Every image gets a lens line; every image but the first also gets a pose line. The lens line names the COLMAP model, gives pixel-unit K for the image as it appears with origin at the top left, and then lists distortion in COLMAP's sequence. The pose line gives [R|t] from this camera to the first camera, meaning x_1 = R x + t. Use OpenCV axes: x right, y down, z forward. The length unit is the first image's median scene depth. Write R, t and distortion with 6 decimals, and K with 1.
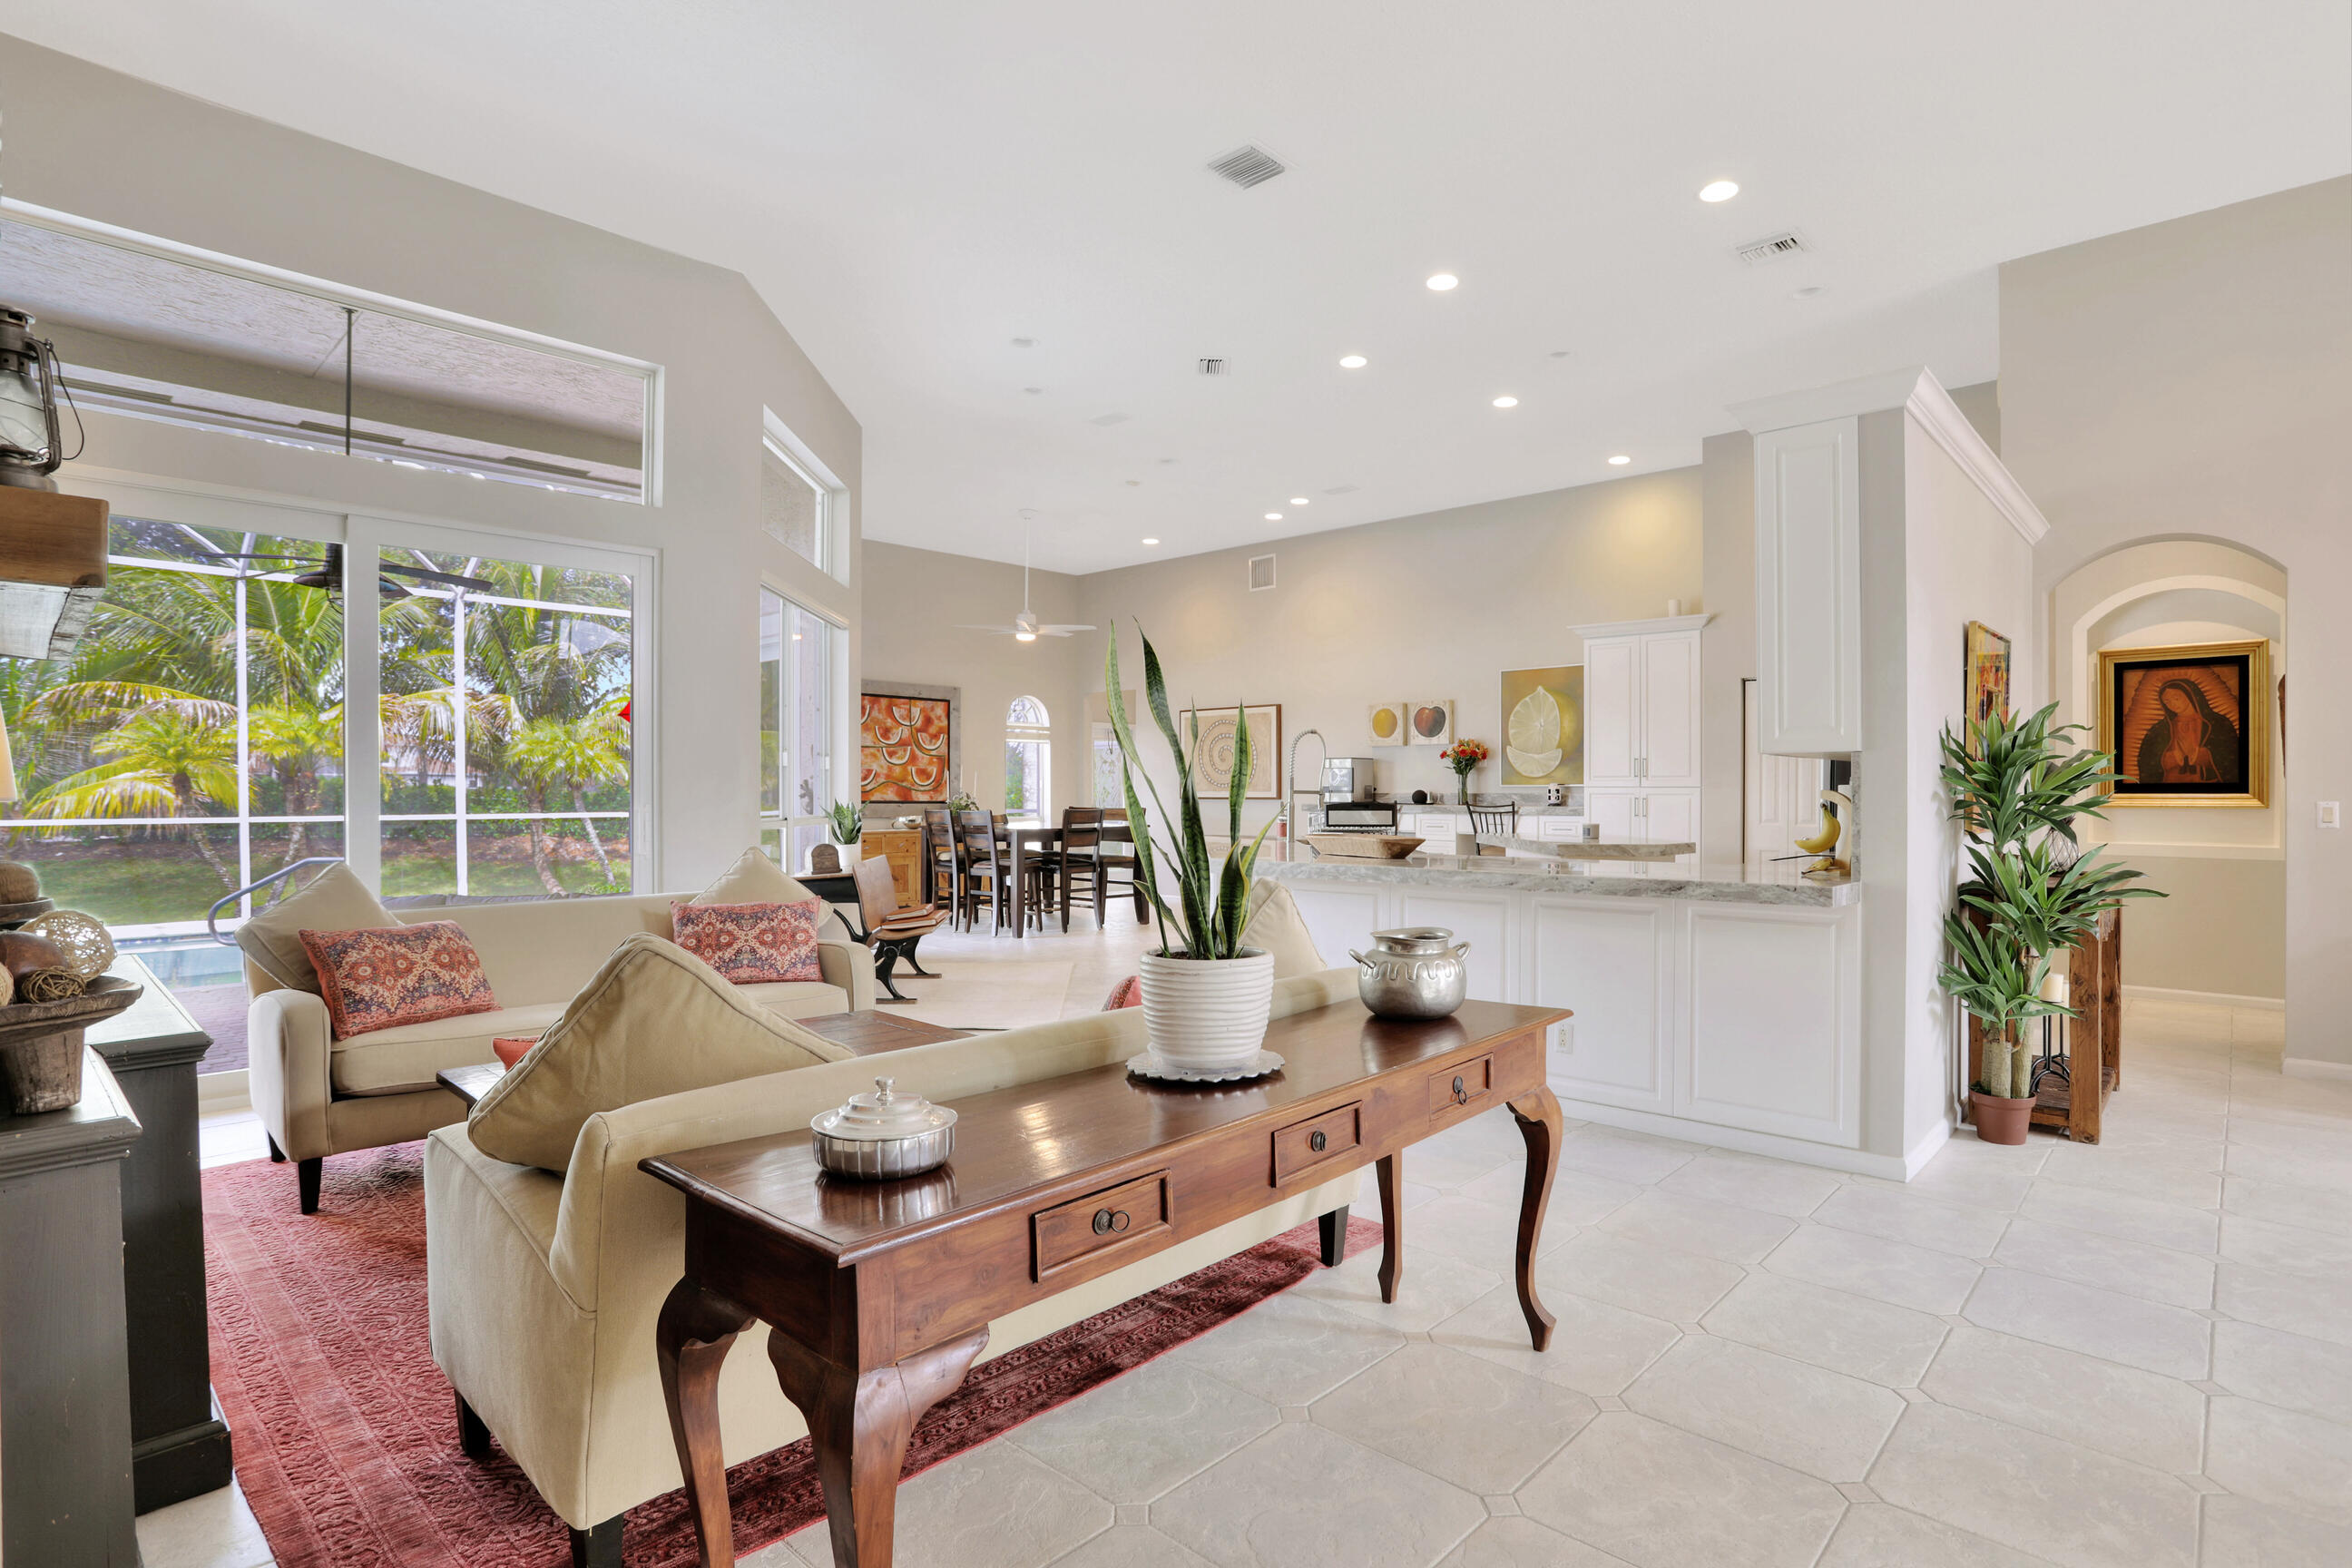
lens RADIAL K [[1163.6, 0, 1176.0], [0, 1163.6, 784.0], [0, 0, 1]] dist [-0.097160, 0.037675]
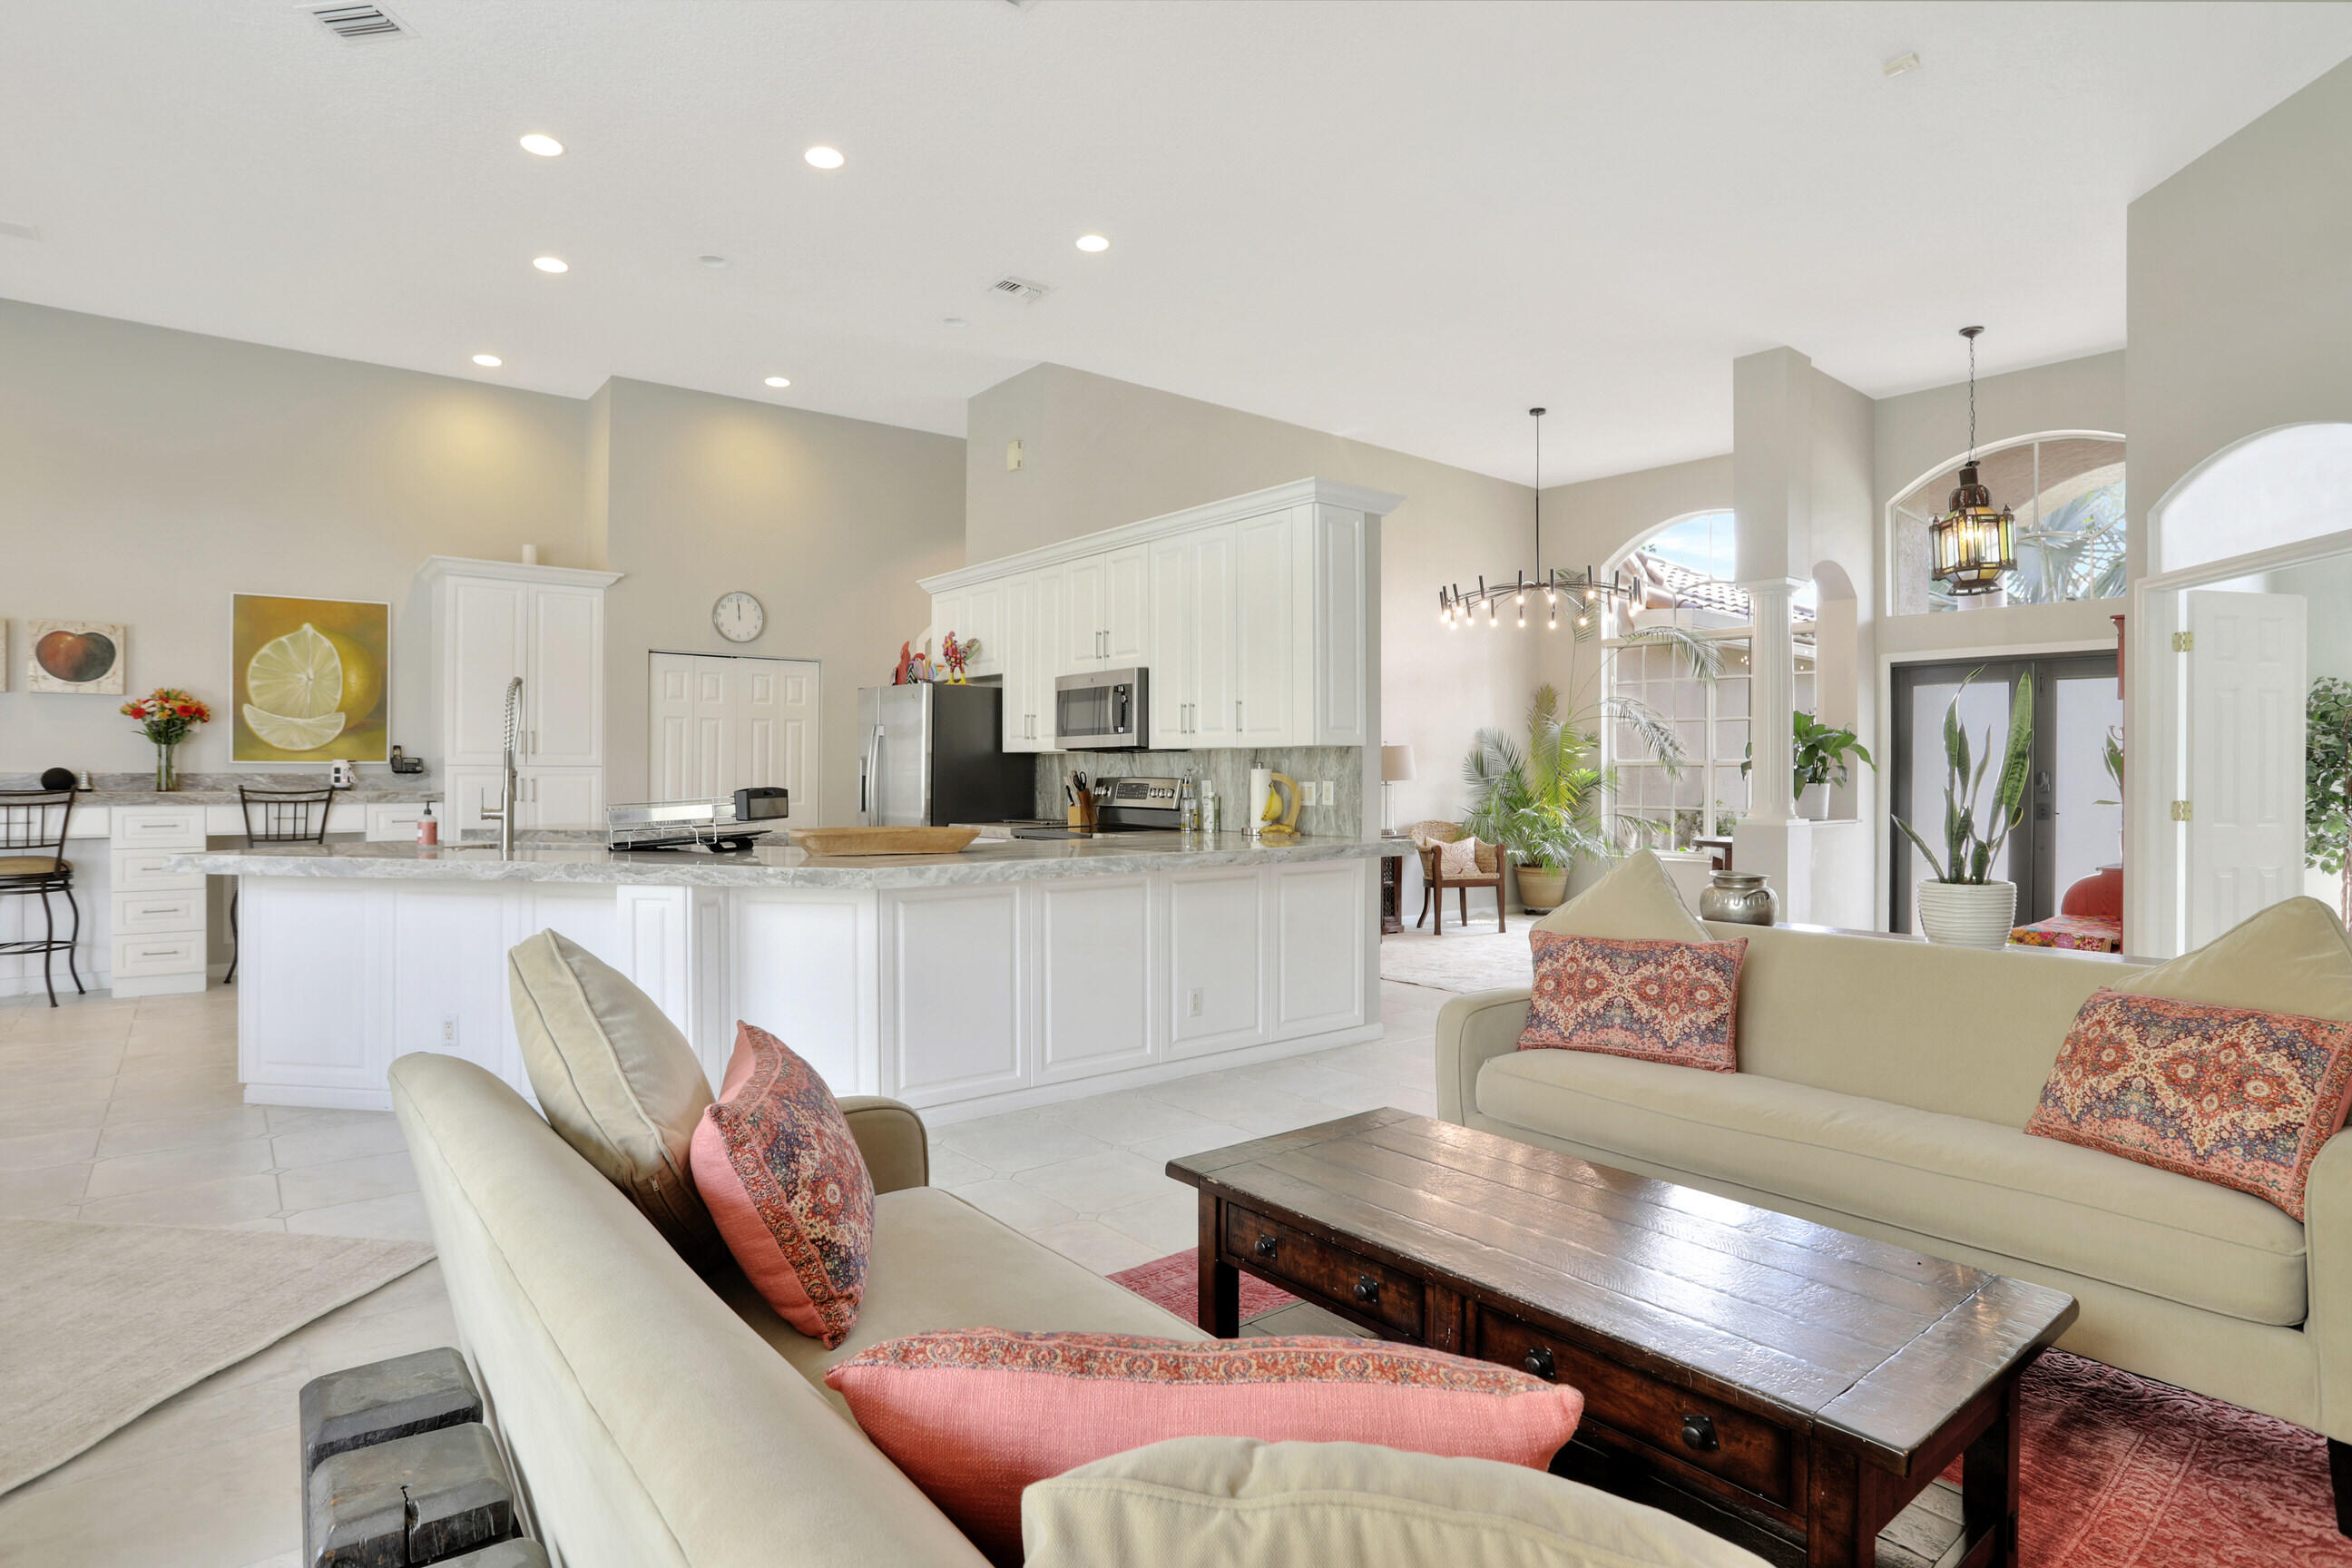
lens RADIAL K [[1224.2, 0, 1183.4], [0, 1224.2, 776.9], [0, 0, 1]] dist [-0.070011, 0.037595]
pose [[0.122564, -0.005189, 0.992447, -0.346885], [-0.009349, 0.999936, 0.006383, 0.000563], [-0.992417, -0.010061, 0.122508, 0.362902]]
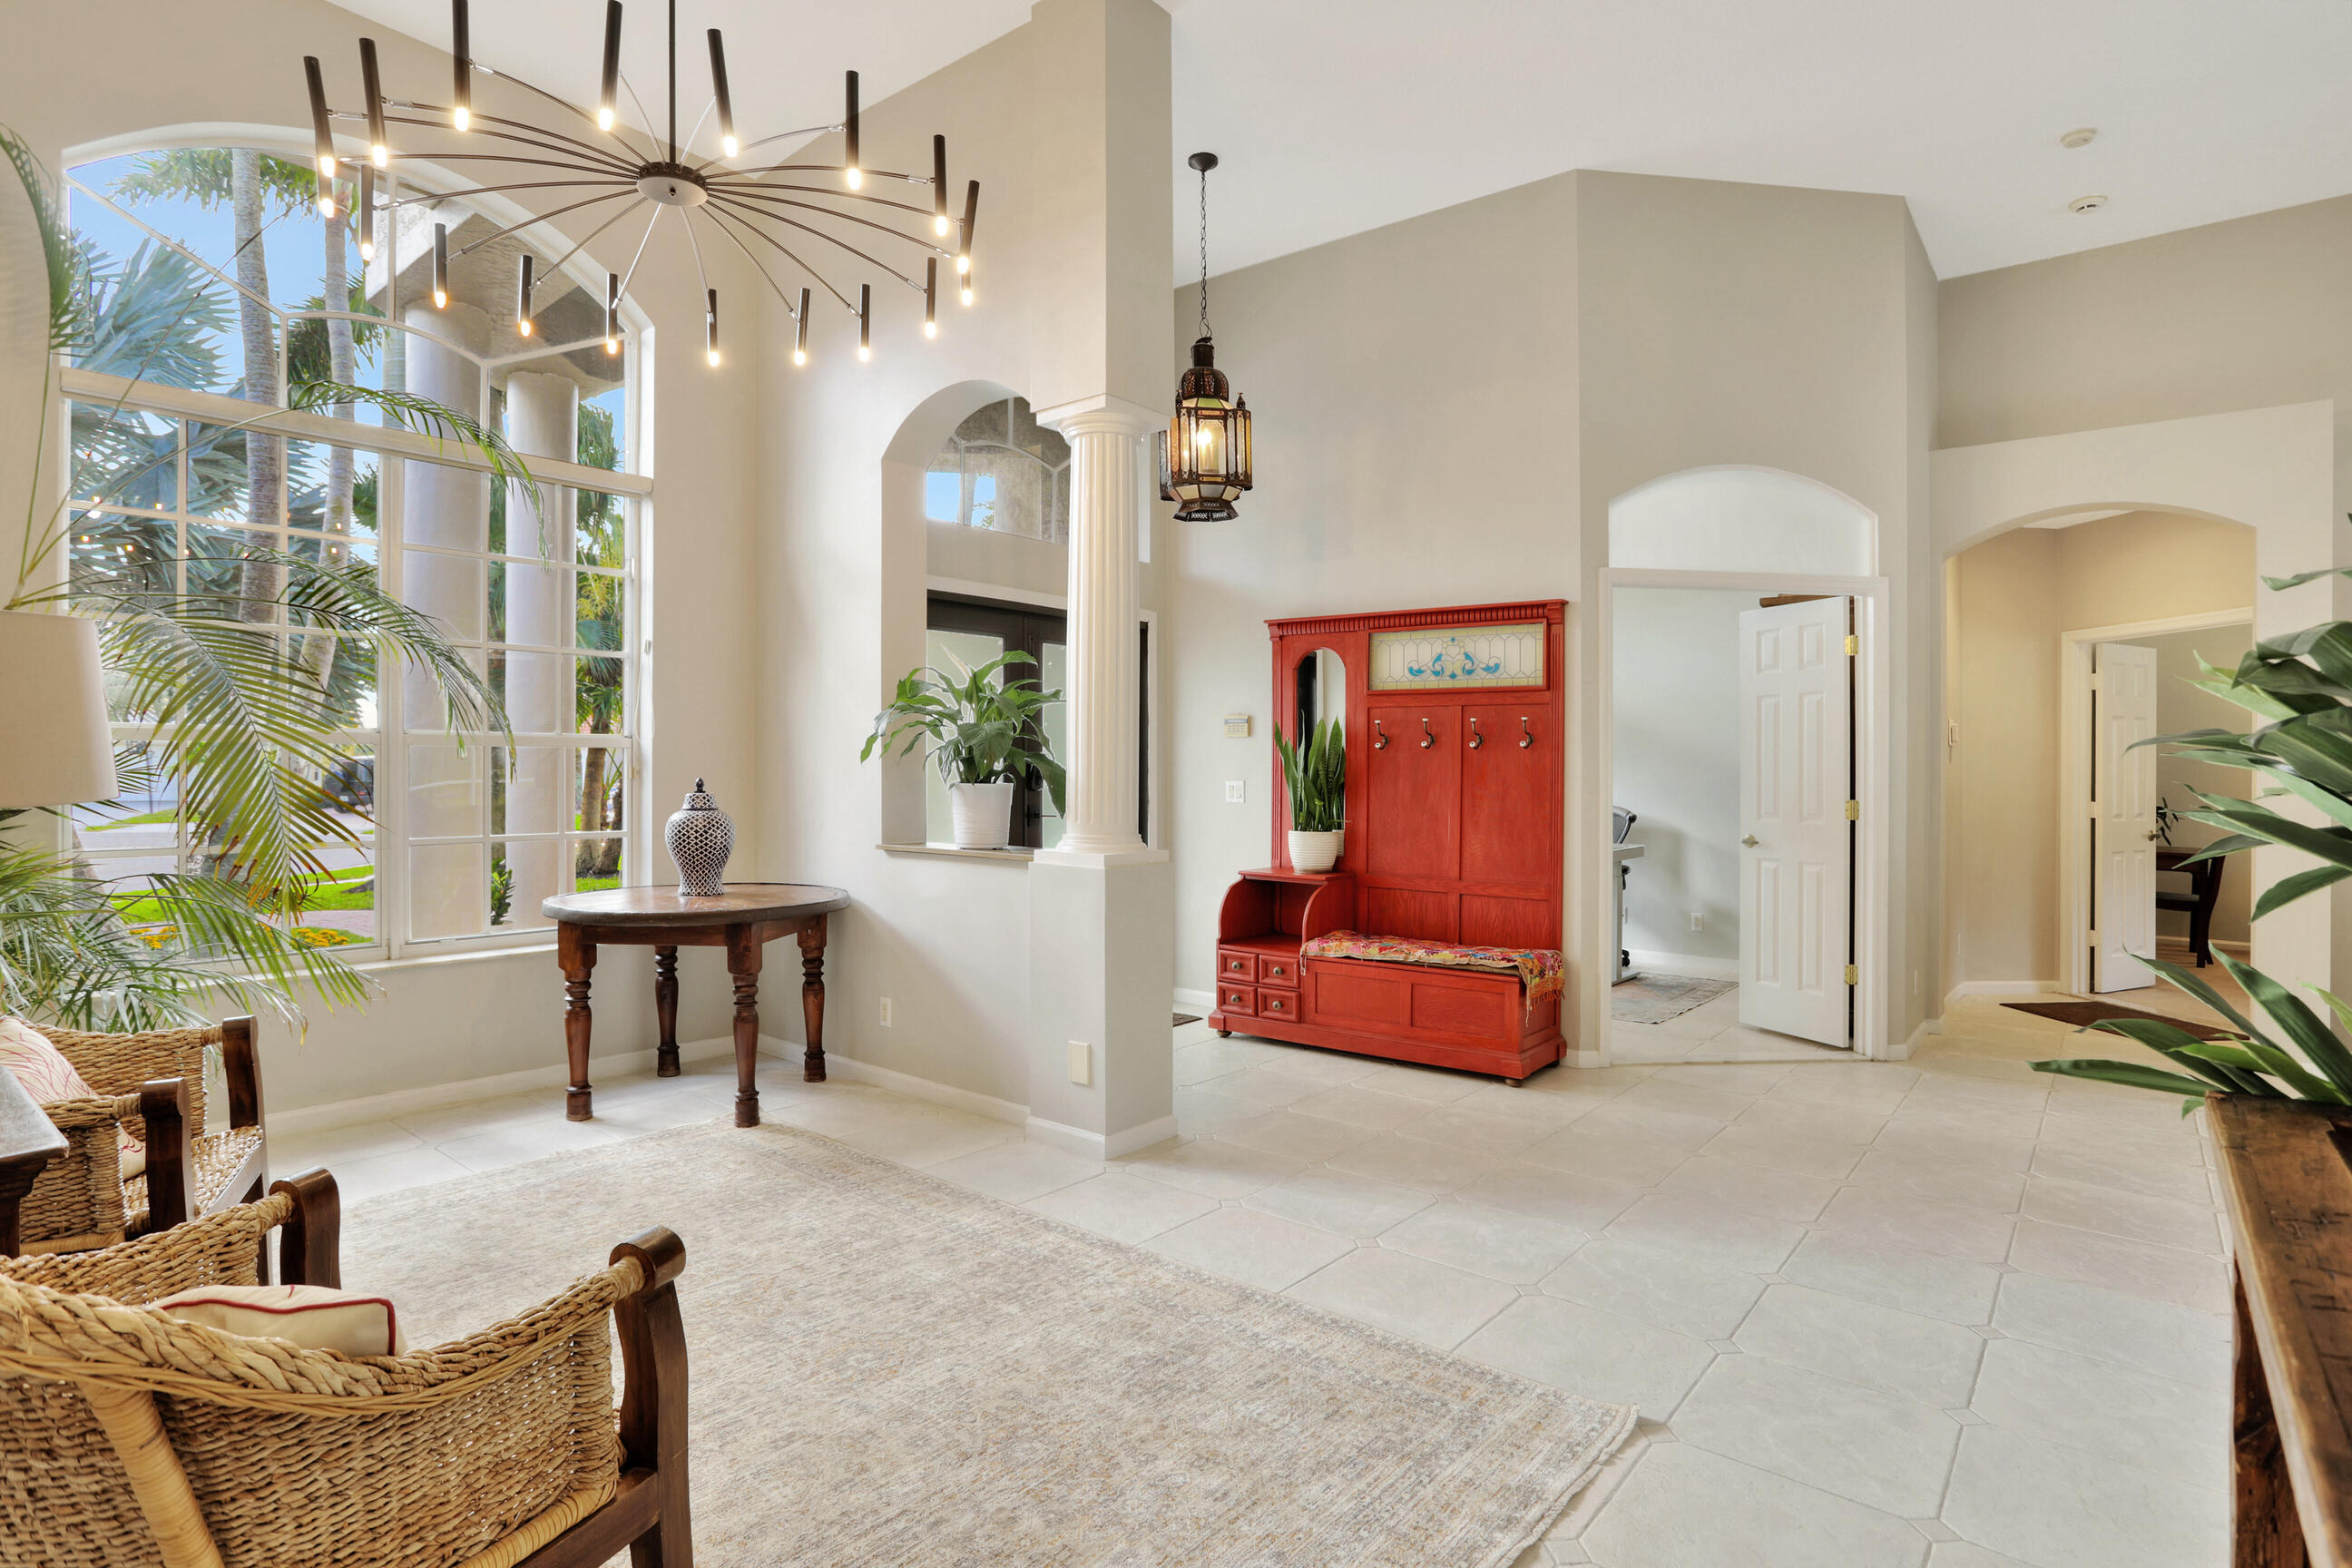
lens RADIAL K [[1222.4, 0, 1175.5], [0, 1222.4, 766.8], [0, 0, 1]] dist [-0.070918, 0.036004]
pose [[-0.997383, -0.012821, -0.071154, 0.444829], [-0.012068, 0.999867, -0.010998, 0.004524], [0.071285, -0.010111, -0.997405, 0.506558]]
